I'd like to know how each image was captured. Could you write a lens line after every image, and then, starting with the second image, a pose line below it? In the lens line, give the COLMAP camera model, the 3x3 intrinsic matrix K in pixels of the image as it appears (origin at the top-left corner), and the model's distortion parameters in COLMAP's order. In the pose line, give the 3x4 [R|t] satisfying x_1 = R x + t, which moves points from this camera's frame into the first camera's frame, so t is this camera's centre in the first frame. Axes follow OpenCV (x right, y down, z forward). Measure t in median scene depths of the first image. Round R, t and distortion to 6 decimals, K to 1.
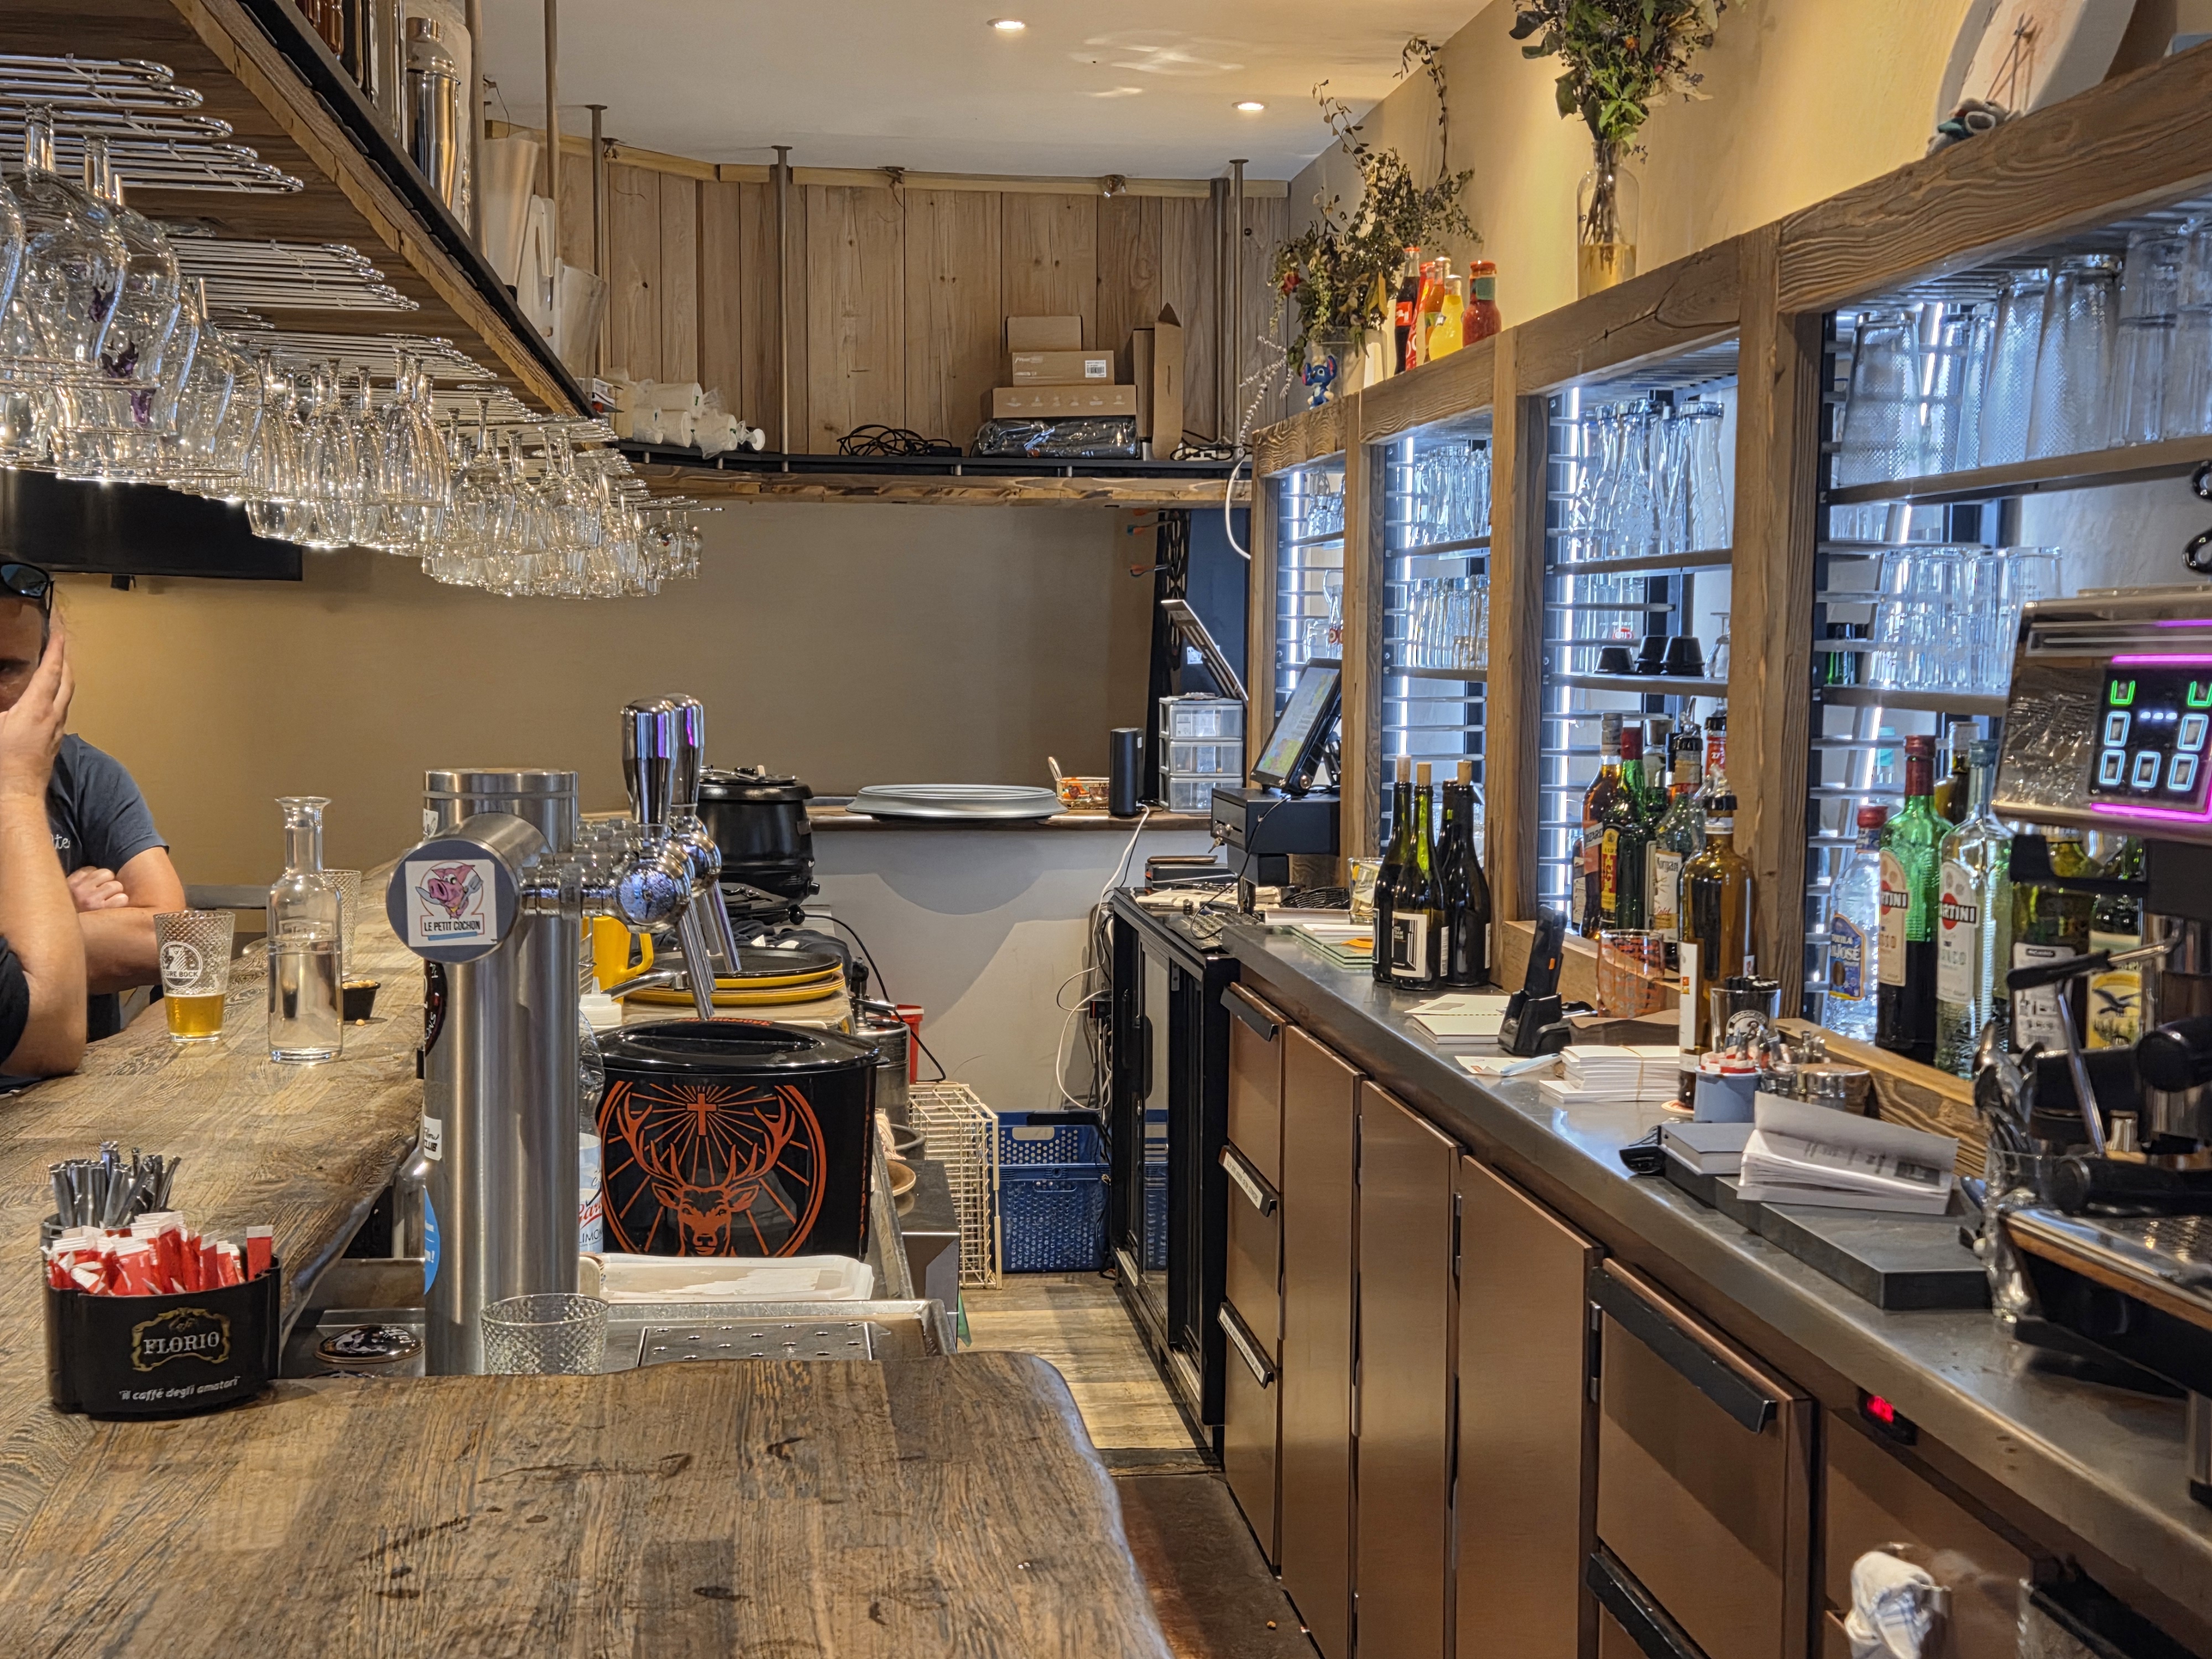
lens RADIAL K [[2810.6, 0, 1107.6], [0, 2810.6, 830.3], [0, 0, 1]] dist [0.066978, 0.000000]
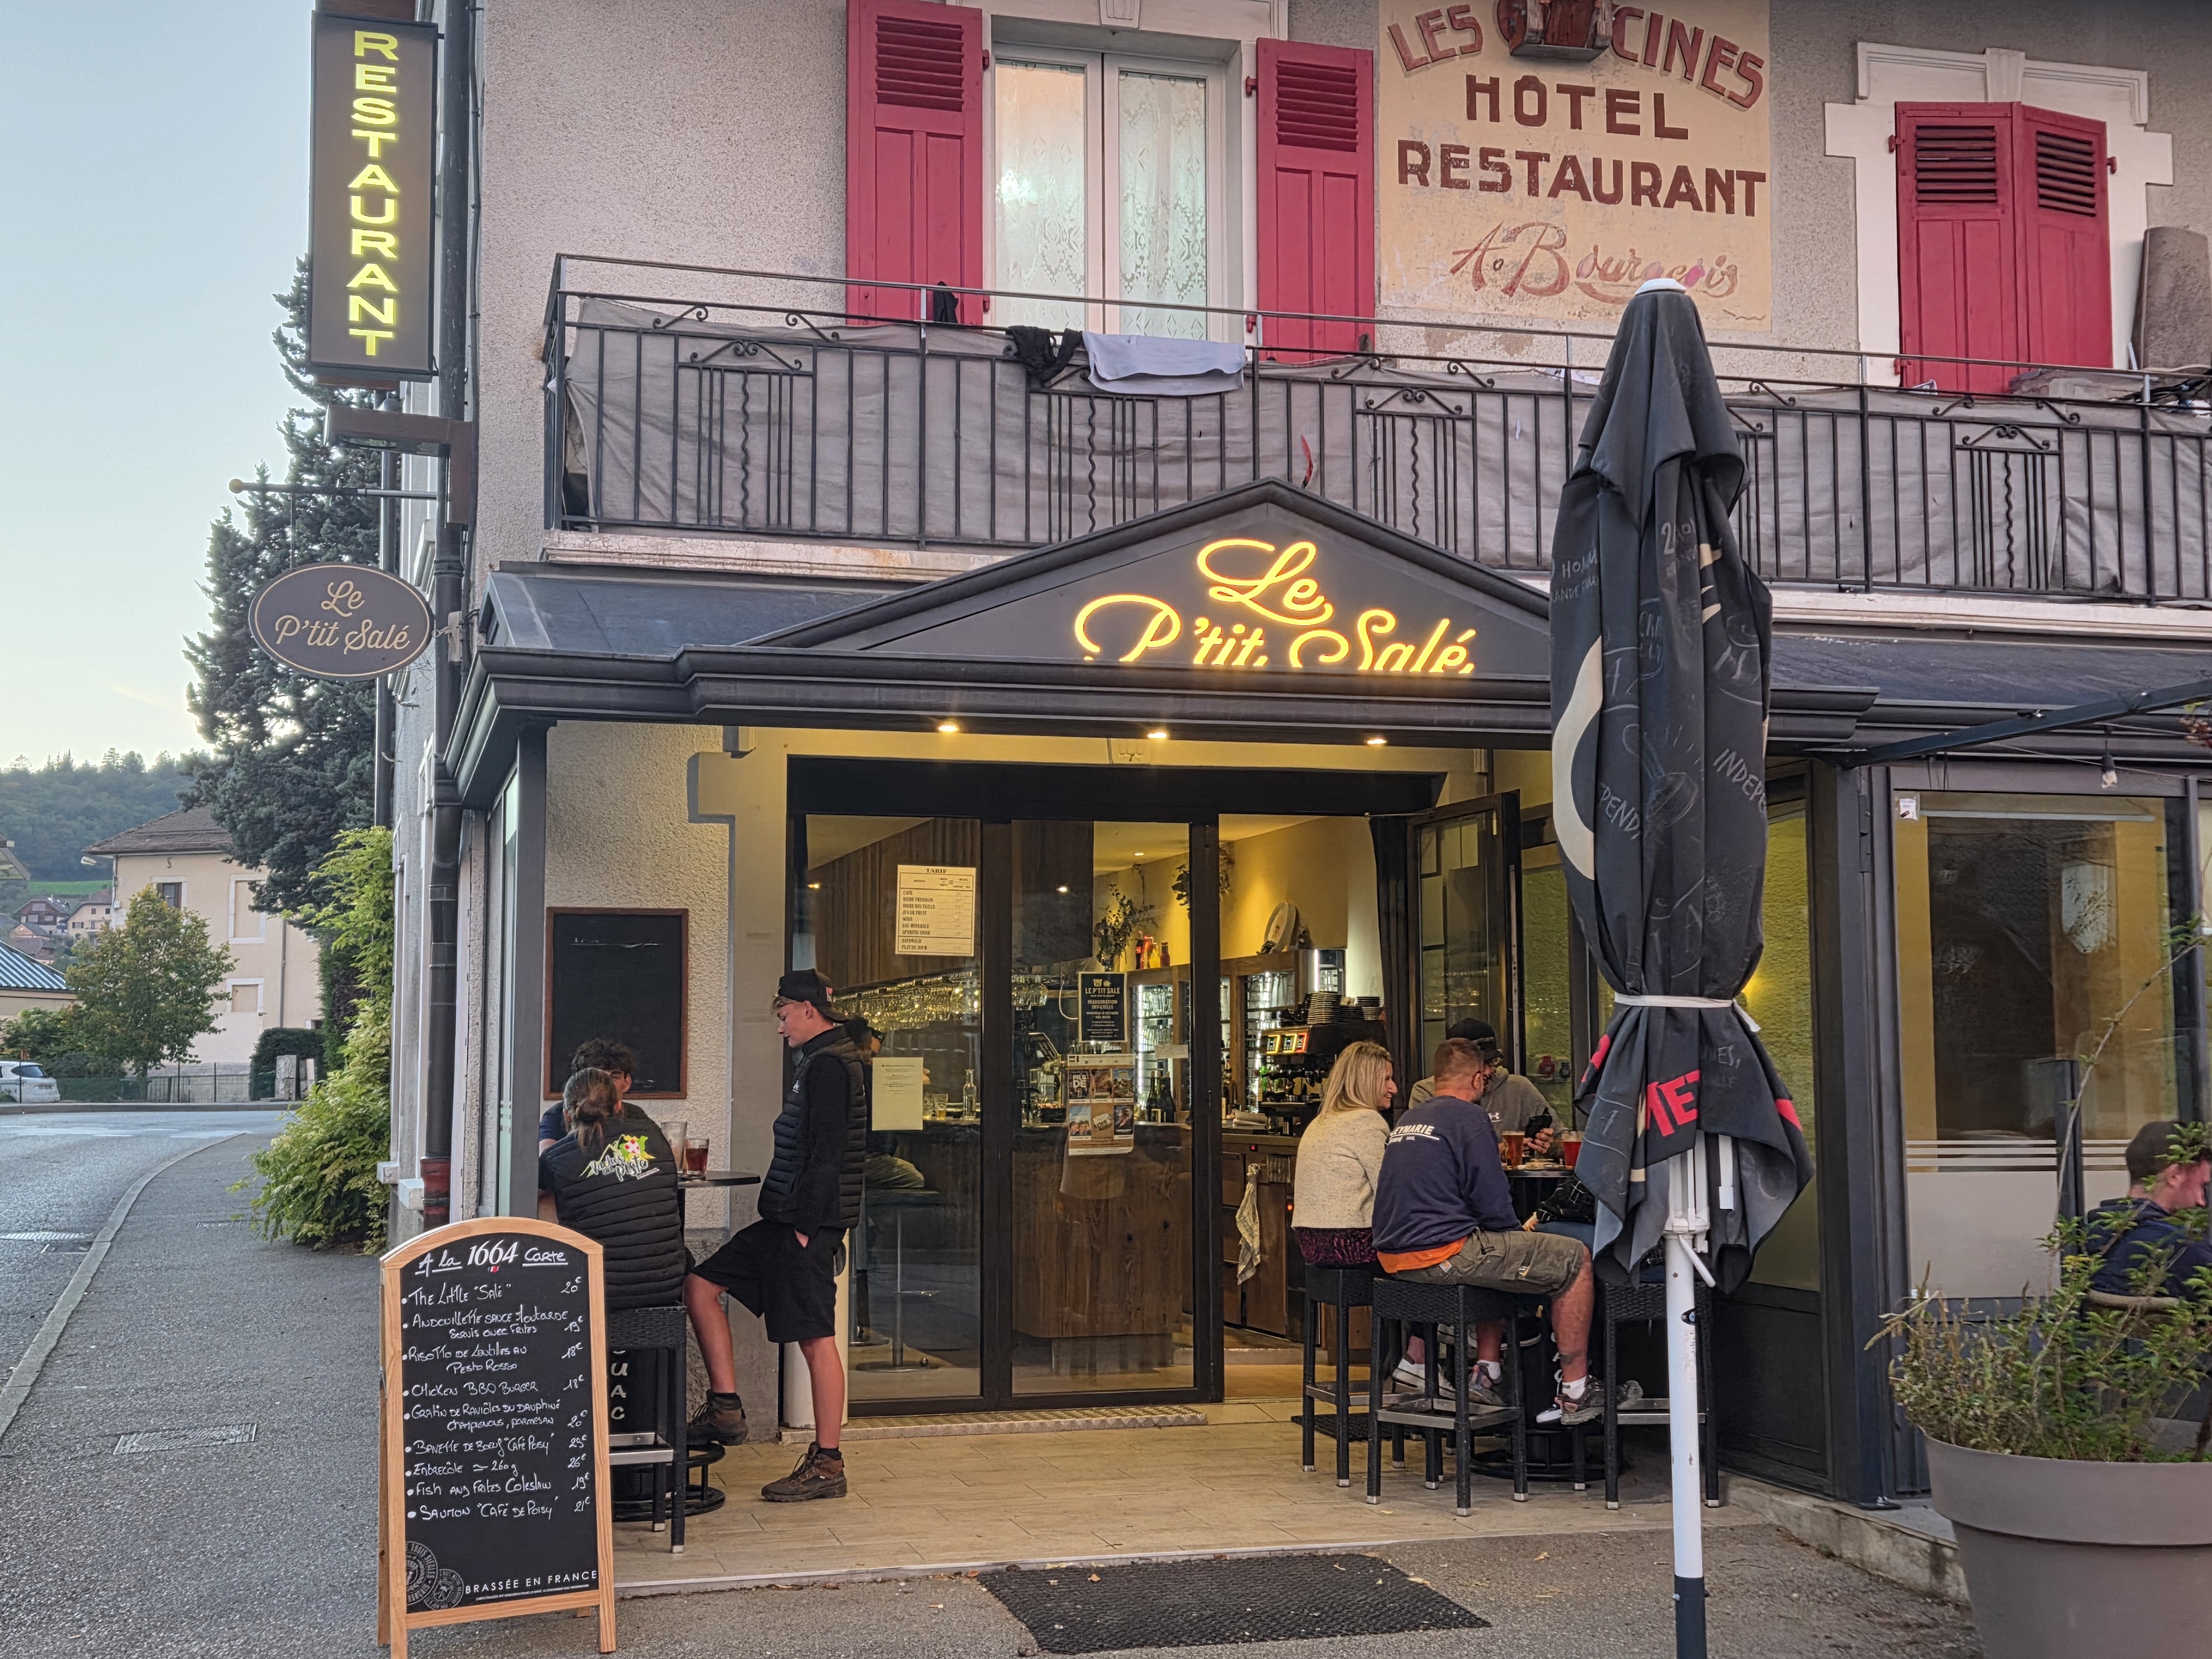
lens RADIAL K [[2810.6, 0, 1115.6], [0, 2810.6, 834.2], [0, 0, 1]] dist [0.066978, 0.000000]
pose [[0.987479, 0.007415, 0.157575, -0.795754], [0.018815, 0.986228, -0.164317, 0.404805], [-0.156623, 0.165225, 0.973740, -4.022196]]
